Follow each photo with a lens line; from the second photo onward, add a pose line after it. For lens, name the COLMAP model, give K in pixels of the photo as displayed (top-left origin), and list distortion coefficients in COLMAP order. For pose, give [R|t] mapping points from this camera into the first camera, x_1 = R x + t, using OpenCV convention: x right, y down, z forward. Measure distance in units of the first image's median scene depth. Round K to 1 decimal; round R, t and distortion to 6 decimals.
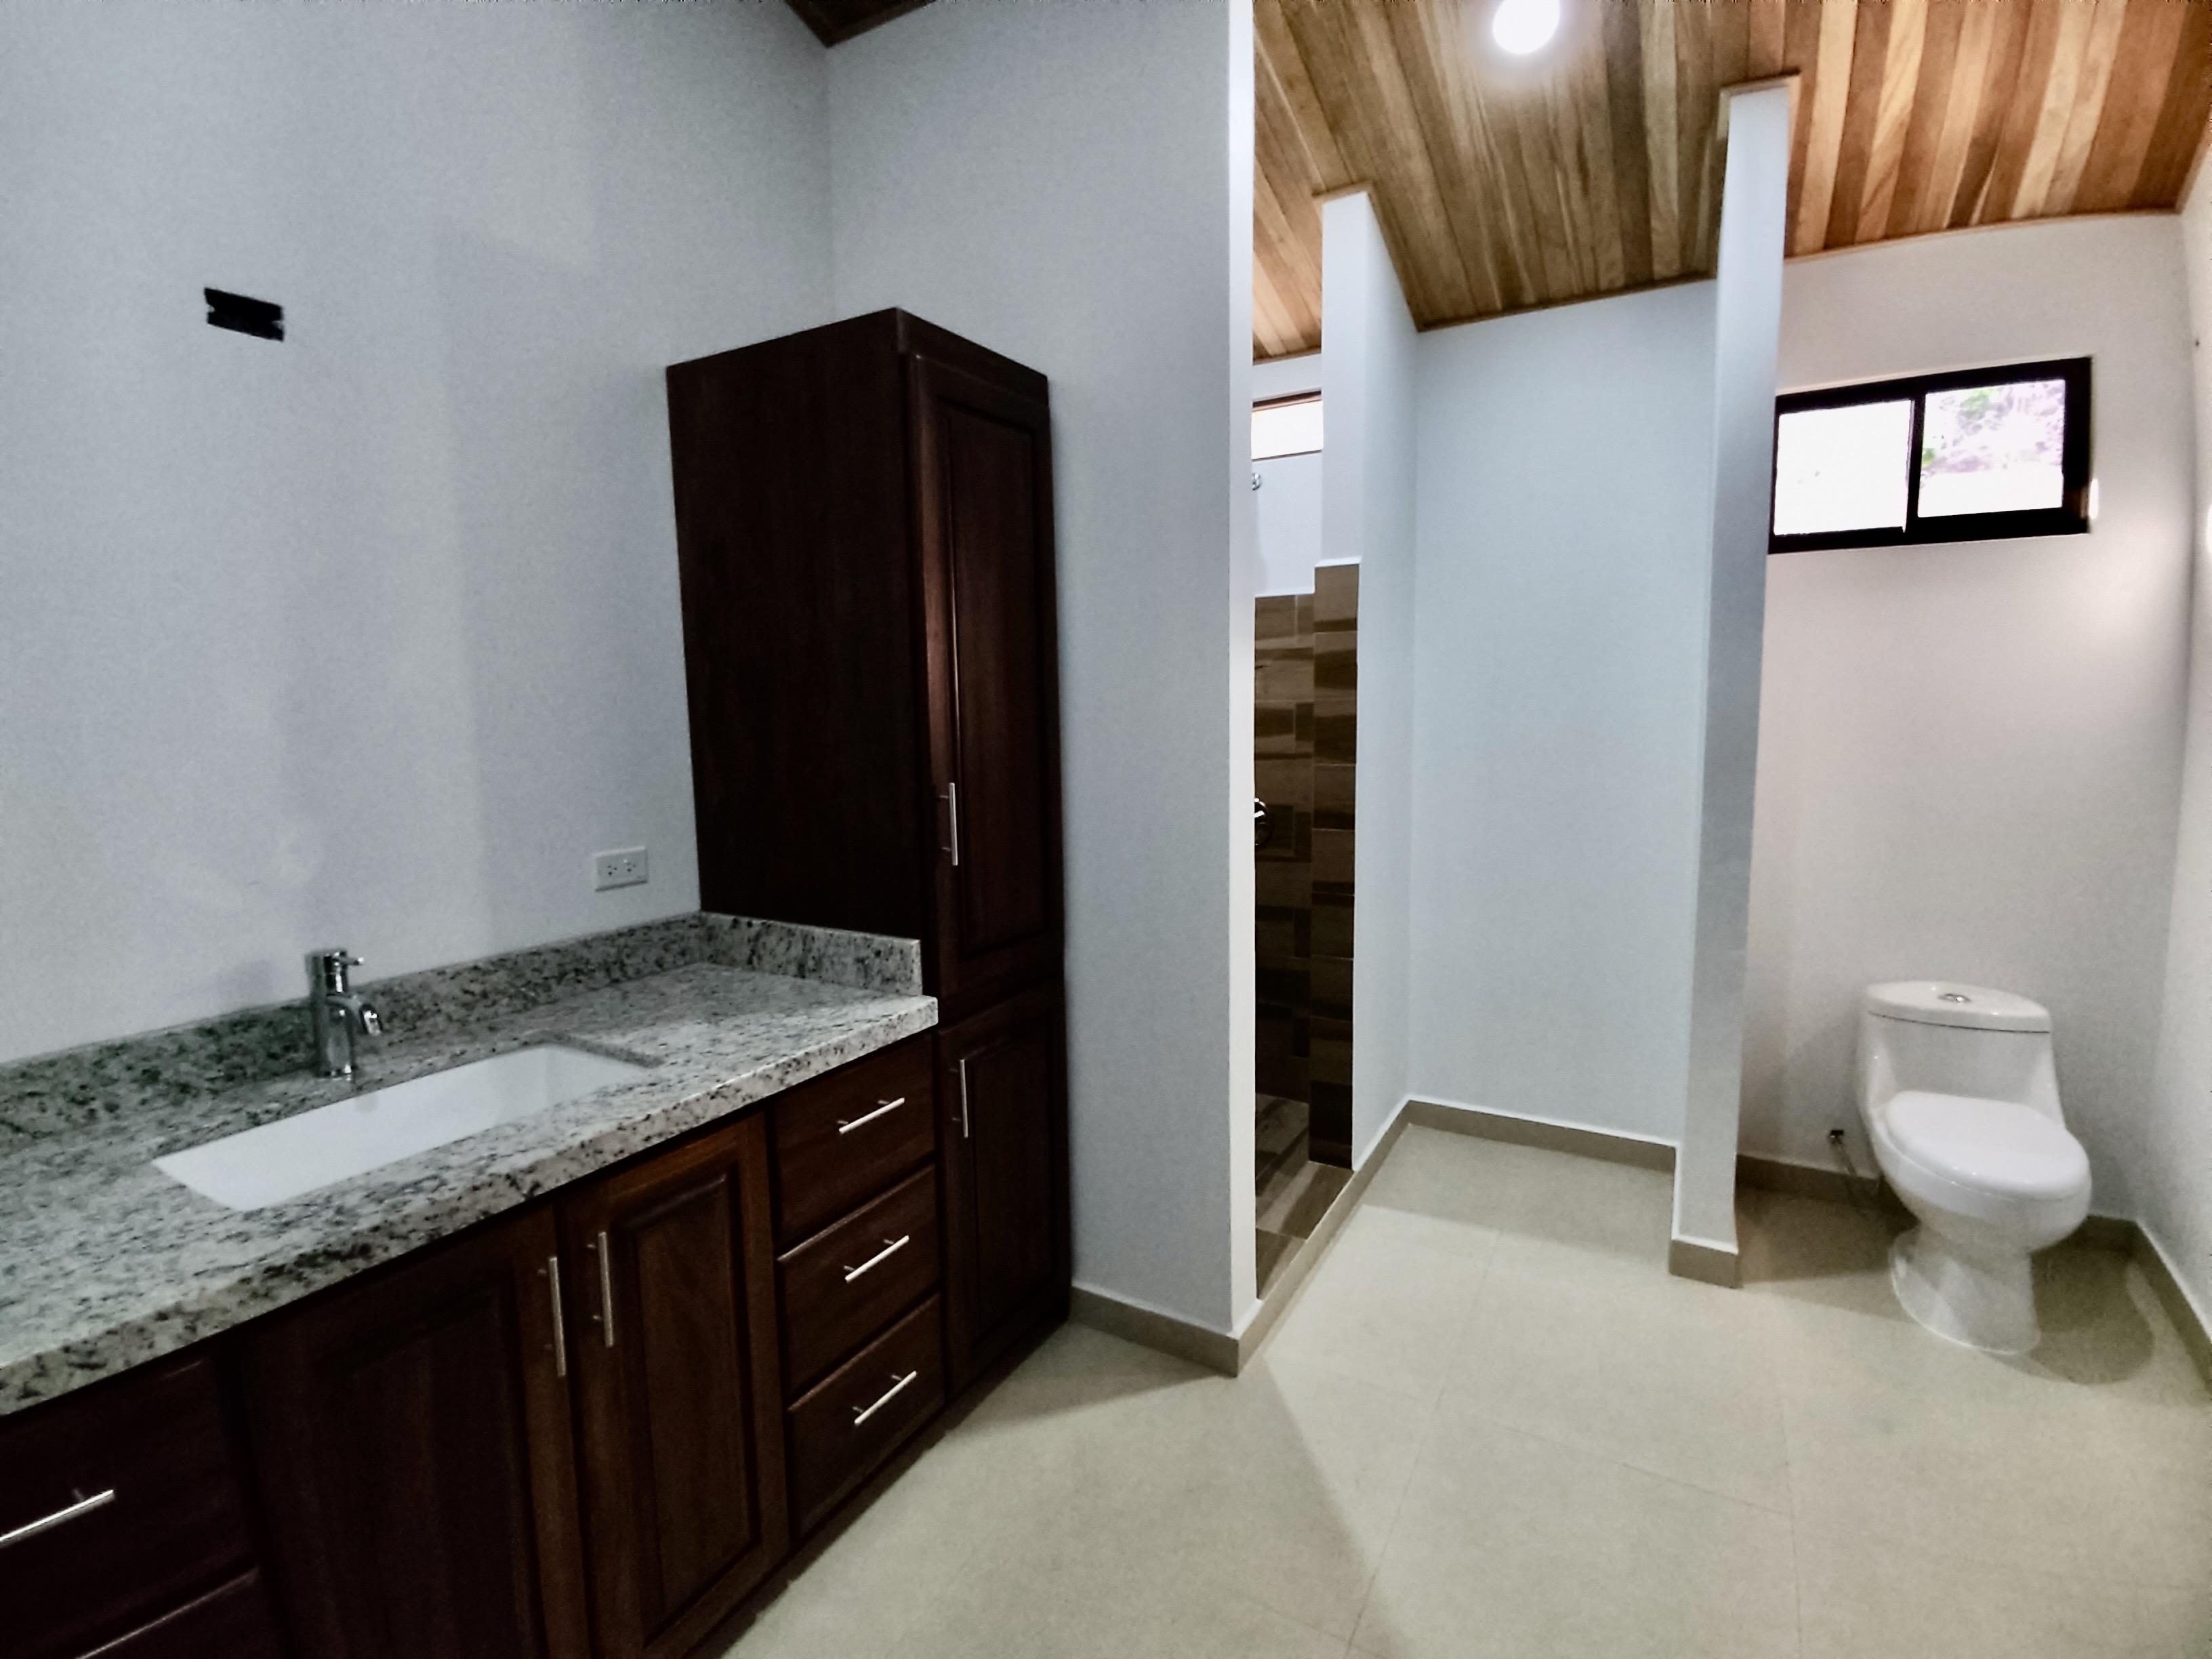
lens RADIAL K [[1013.0, 0, 1120.3], [0, 1013.0, 804.6], [0, 0, 1]] dist [-0.000786, -0.008178]
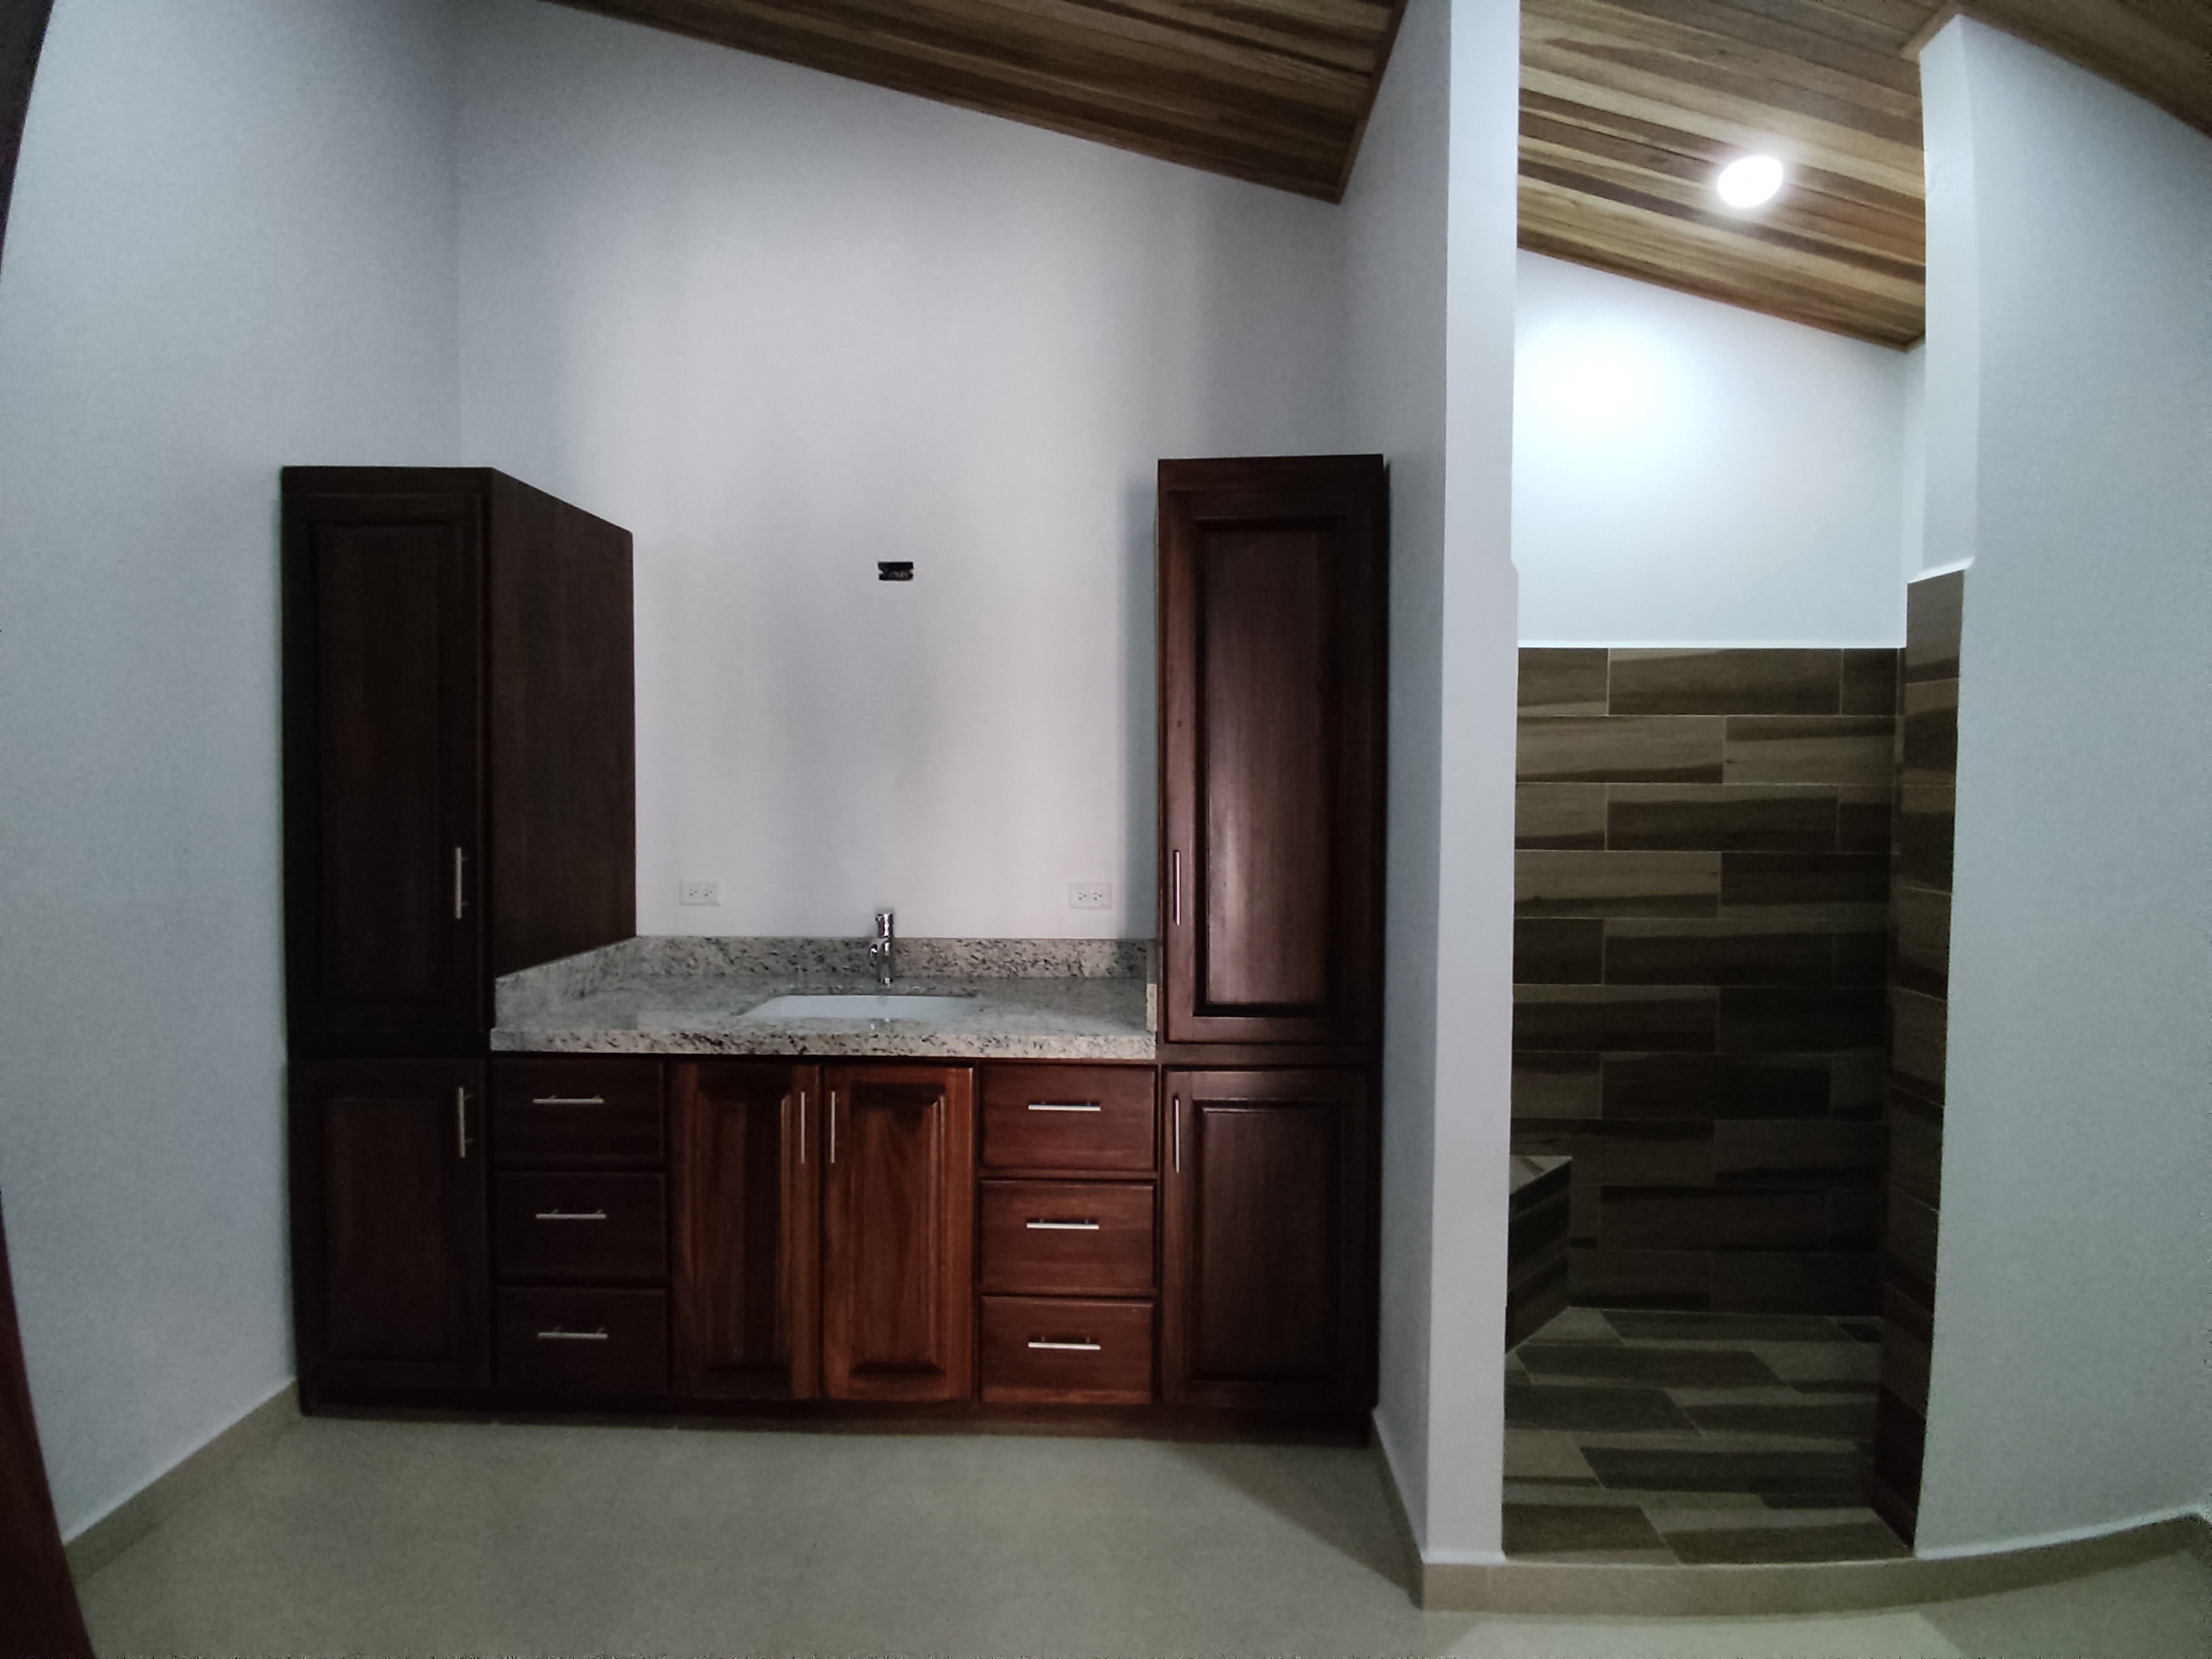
lens RADIAL K [[1013.0, 0, 1120.3], [0, 1013.0, 804.6], [0, 0, 1]] dist [-0.000786, -0.008178]
pose [[0.471841, 0.036967, -0.880908, 0.954549], [-0.100032, 0.994914, -0.011829, -0.063868], [0.875991, 0.093700, 0.473139, 0.470521]]
